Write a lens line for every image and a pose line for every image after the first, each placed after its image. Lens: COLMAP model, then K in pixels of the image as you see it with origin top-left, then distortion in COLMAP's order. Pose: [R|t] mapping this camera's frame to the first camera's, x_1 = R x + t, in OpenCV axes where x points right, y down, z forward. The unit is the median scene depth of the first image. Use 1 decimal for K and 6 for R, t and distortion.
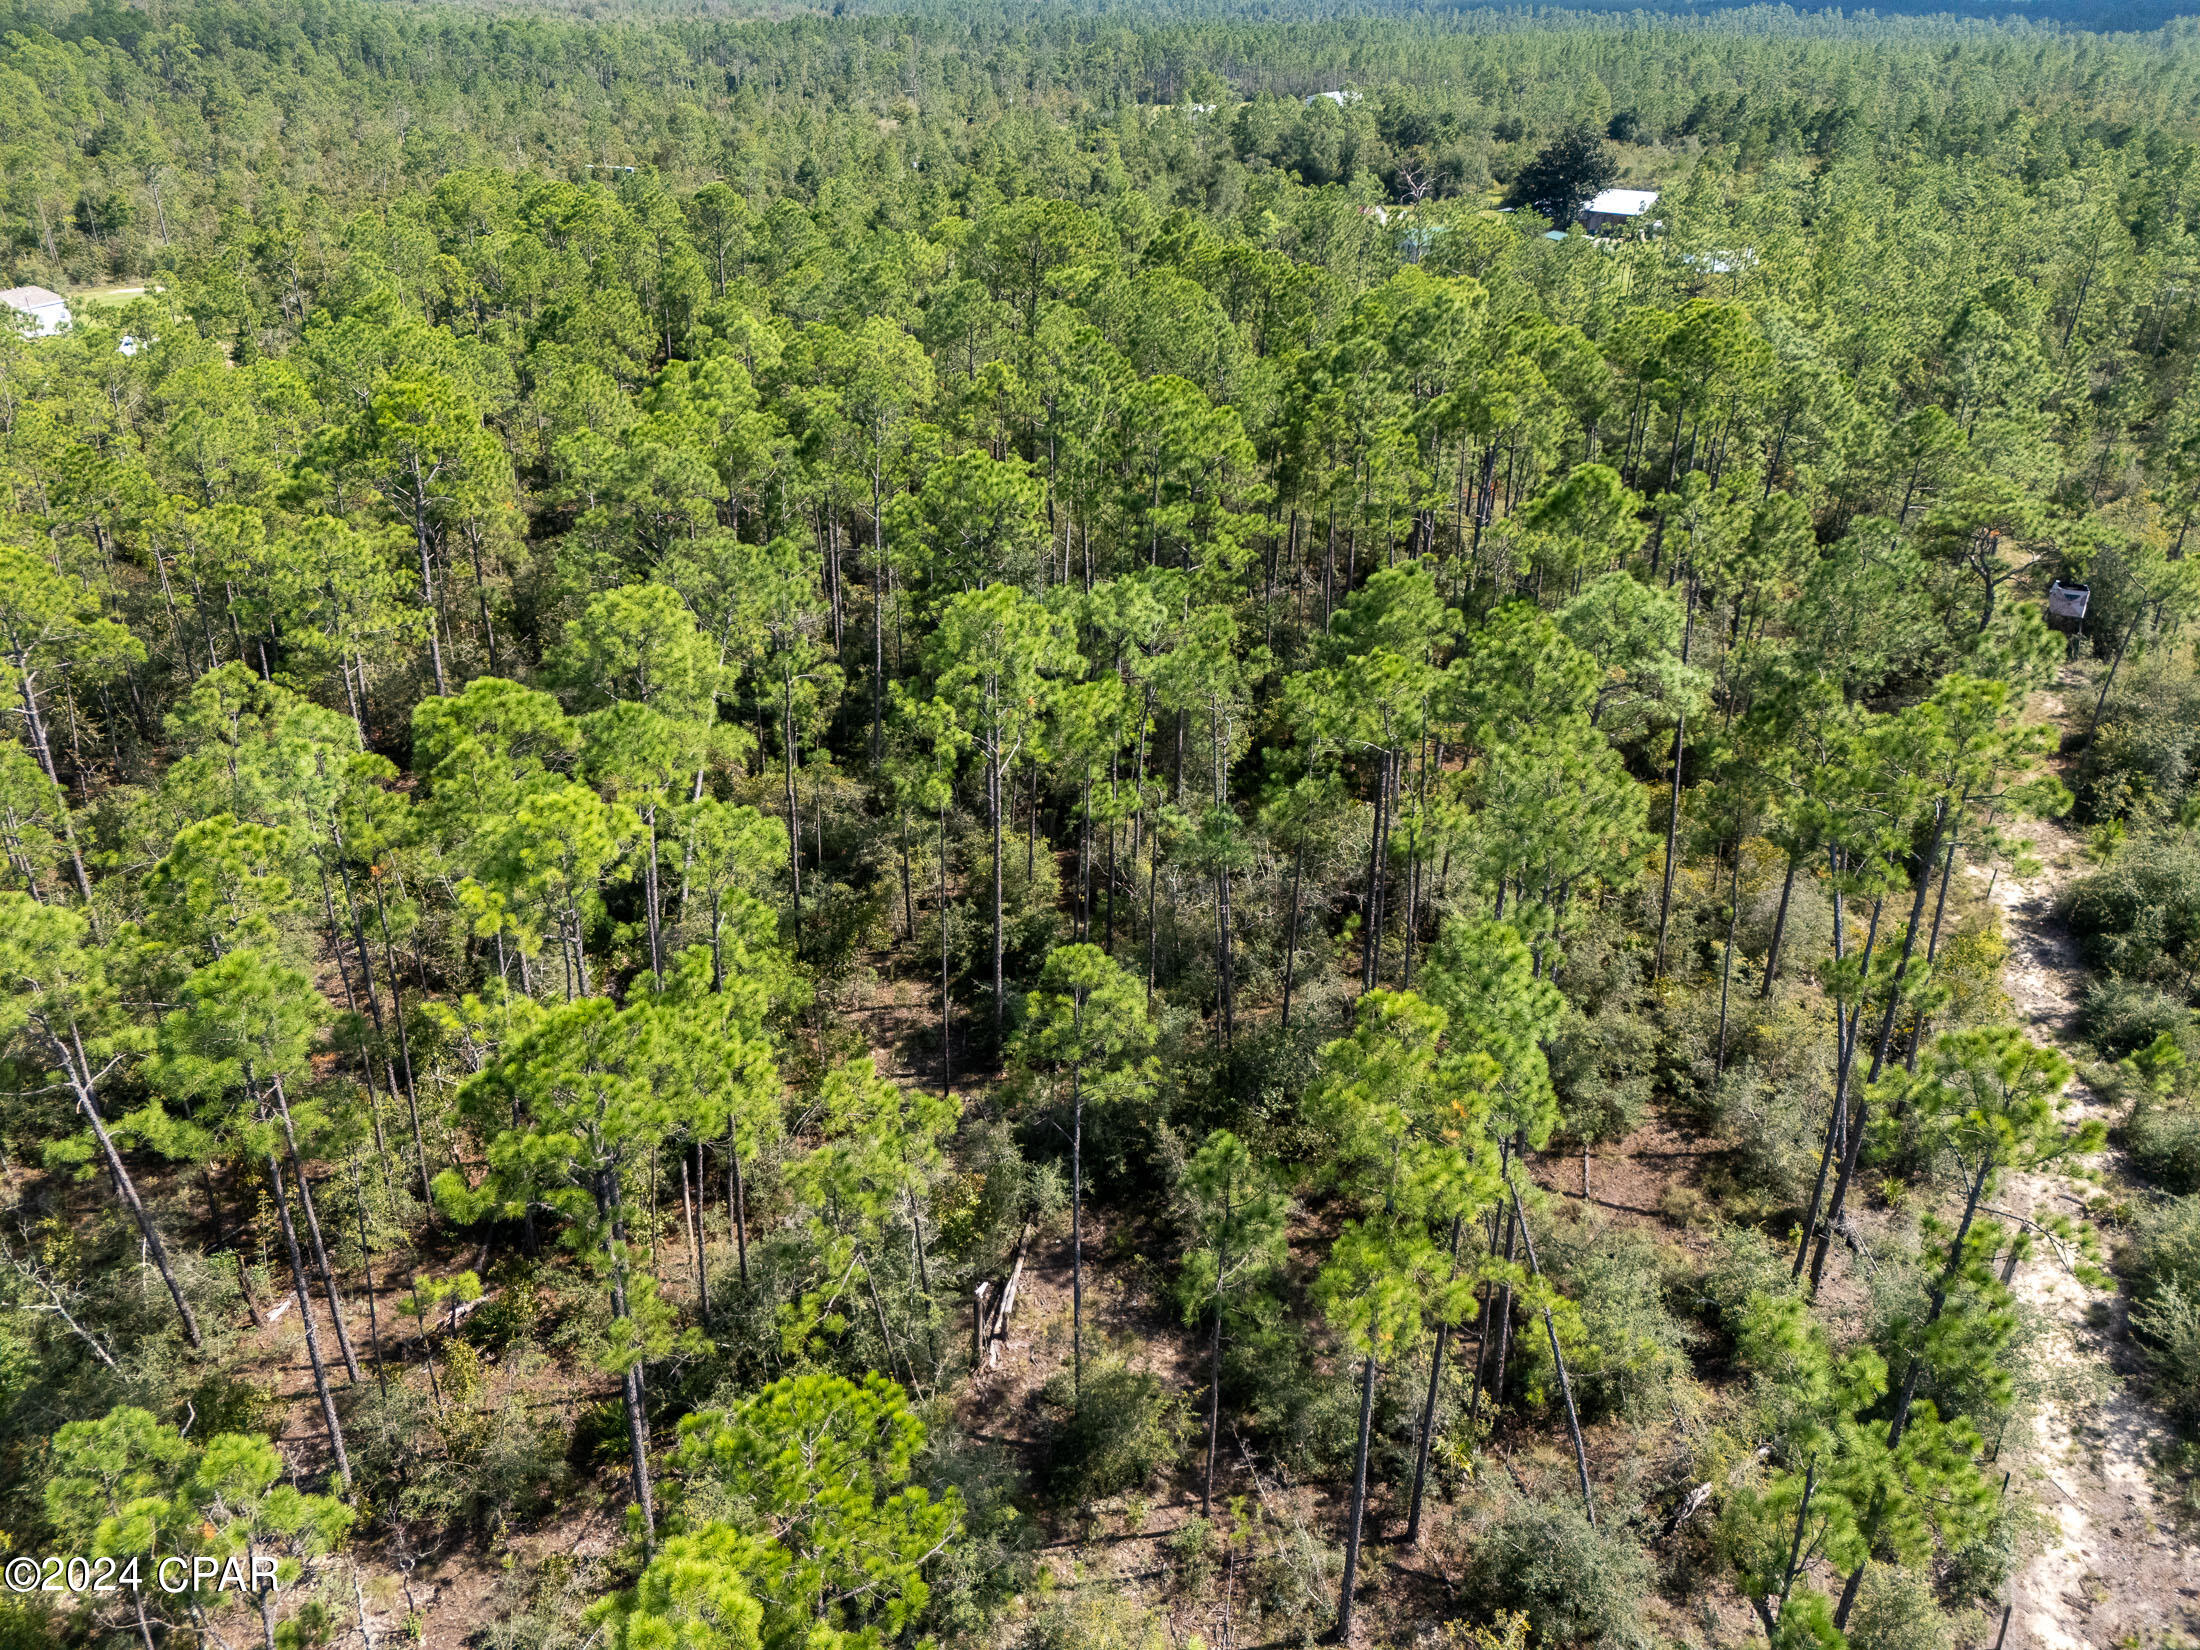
lens RADIAL K [[1595.6, 0, 1100.0], [0, 1595.6, 825.0], [0, 0, 1]] dist [0.003675, 0.004422]
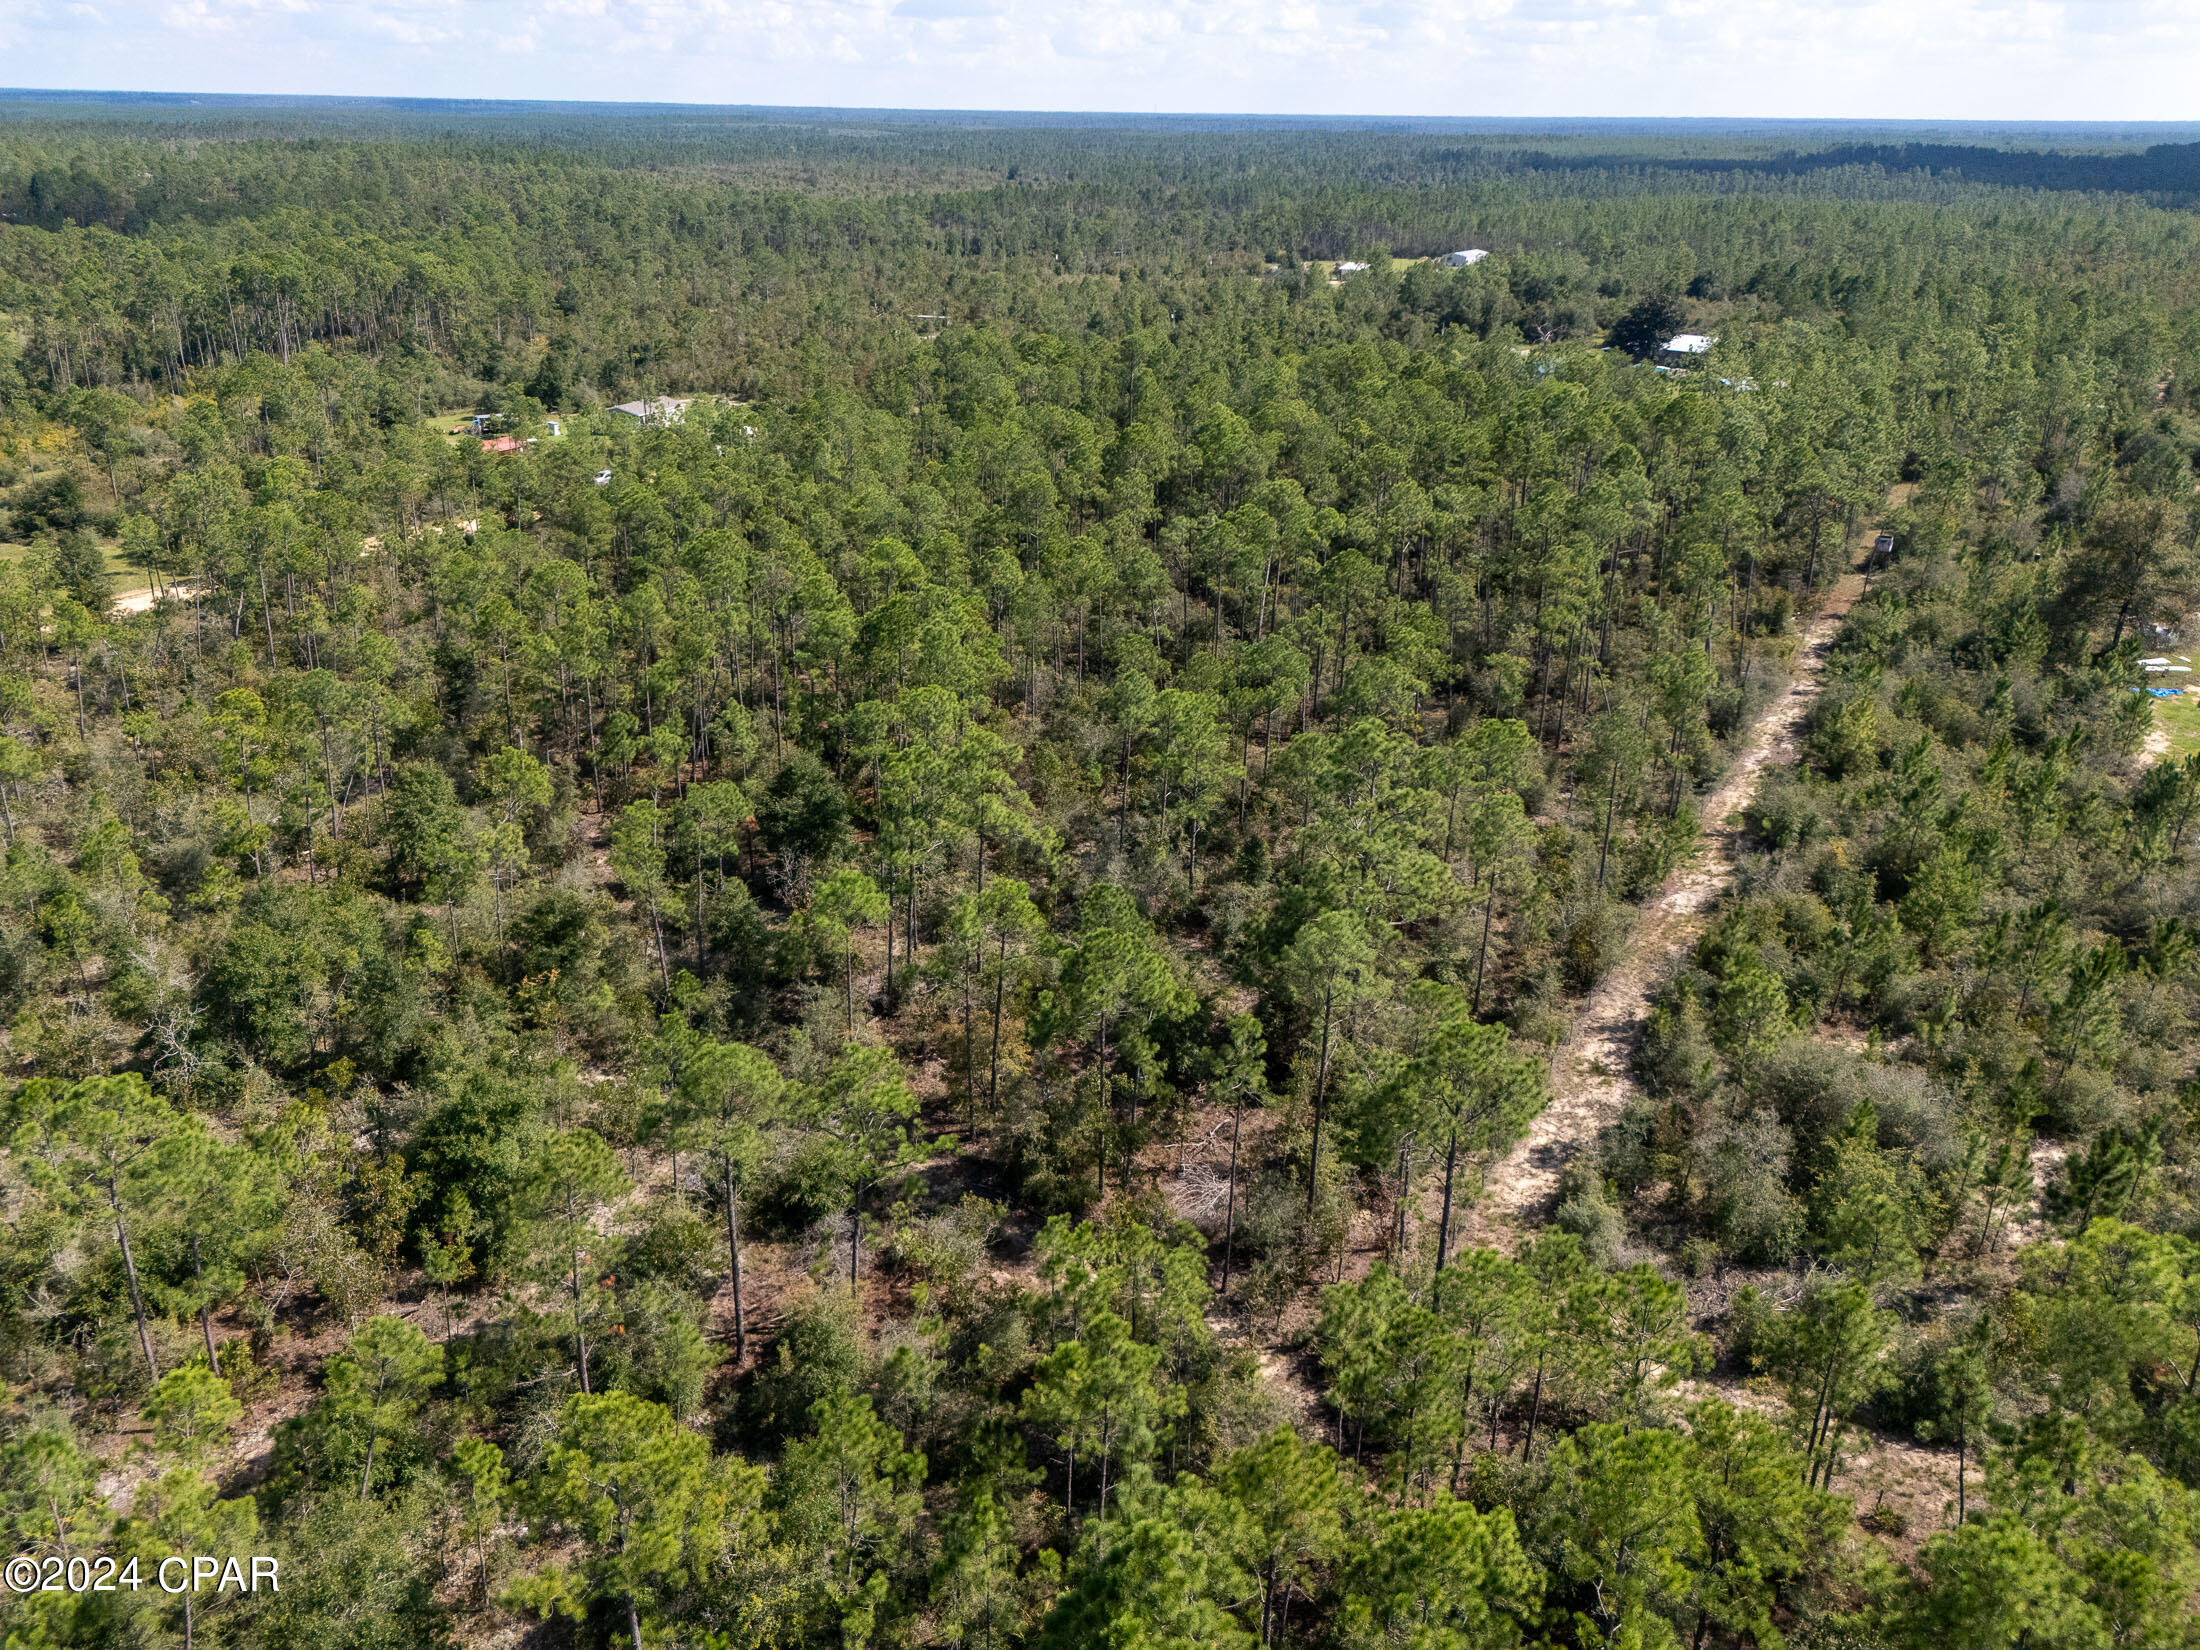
lens RADIAL K [[1595.6, 0, 1100.0], [0, 1595.6, 825.0], [0, 0, 1]] dist [0.003675, 0.004422]
pose [[0.997737, 0.024711, -0.062536, -0.077064], [-0.029308, 0.996850, -0.073702, 0.125567], [0.060518, 0.075368, 0.995318, -0.331374]]
